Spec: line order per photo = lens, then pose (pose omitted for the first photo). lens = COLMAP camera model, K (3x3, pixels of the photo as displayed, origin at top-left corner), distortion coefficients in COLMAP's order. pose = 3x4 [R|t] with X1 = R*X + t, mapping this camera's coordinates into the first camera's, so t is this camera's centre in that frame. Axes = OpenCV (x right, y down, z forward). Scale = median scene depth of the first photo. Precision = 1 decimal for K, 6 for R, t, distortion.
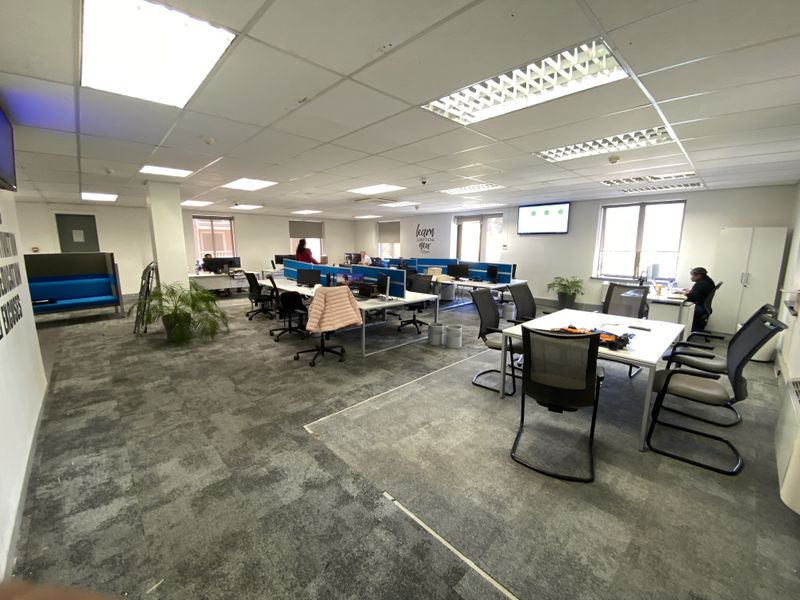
lens RADIAL K [[329.2, 0, 400.6], [0, 329.2, 304.4], [0, 0, 1]] dist [-0.000408, -0.001377]
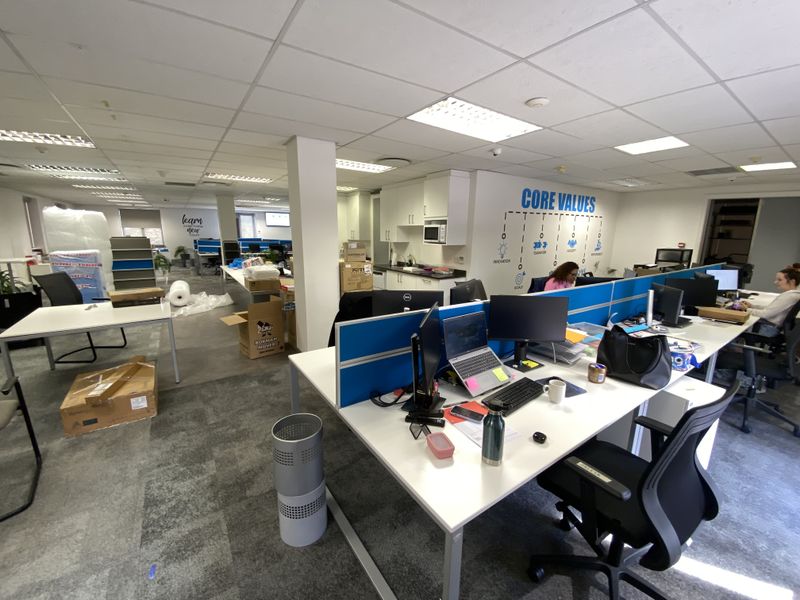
lens RADIAL K [[329.2, 0, 405.7], [0, 329.2, 300.9], [0, 0, 1]] dist [-0.000408, -0.001377]
pose [[0.147309, -0.192145, 0.970248, -2.183732], [0.163090, 0.972241, 0.167779, 0.045158], [-0.975552, 0.133522, 0.174557, -0.158411]]
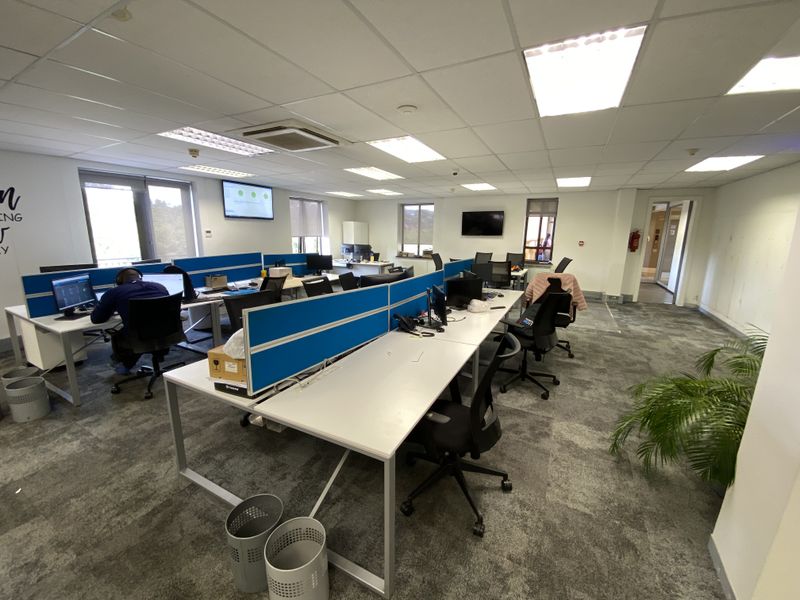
lens RADIAL K [[329.2, 0, 398.3], [0, 329.2, 303.4], [0, 0, 1]] dist [-0.000408, -0.001377]
pose [[-0.333983, -0.205419, 0.919923, -0.738432], [0.156688, 0.950285, 0.269086, -0.234013], [-0.929465, 0.234011, -0.285192, 1.263327]]
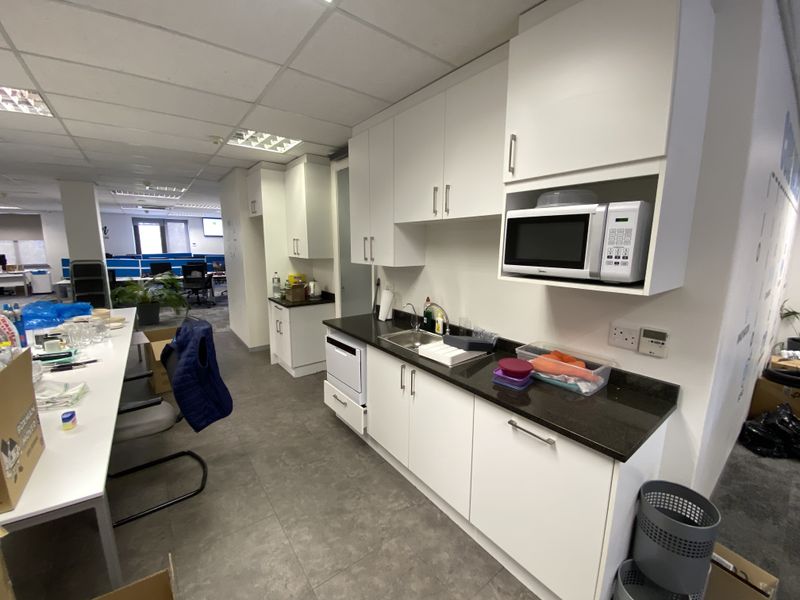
lens RADIAL K [[329.2, 0, 399.0], [0, 329.2, 298.6], [0, 0, 1]] dist [-0.000408, -0.001377]
pose [[0.103678, -0.156915, 0.982155, -1.500781], [0.174699, 0.974998, 0.137330, 0.018032], [-0.979148, 0.157344, 0.128499, -0.017922]]
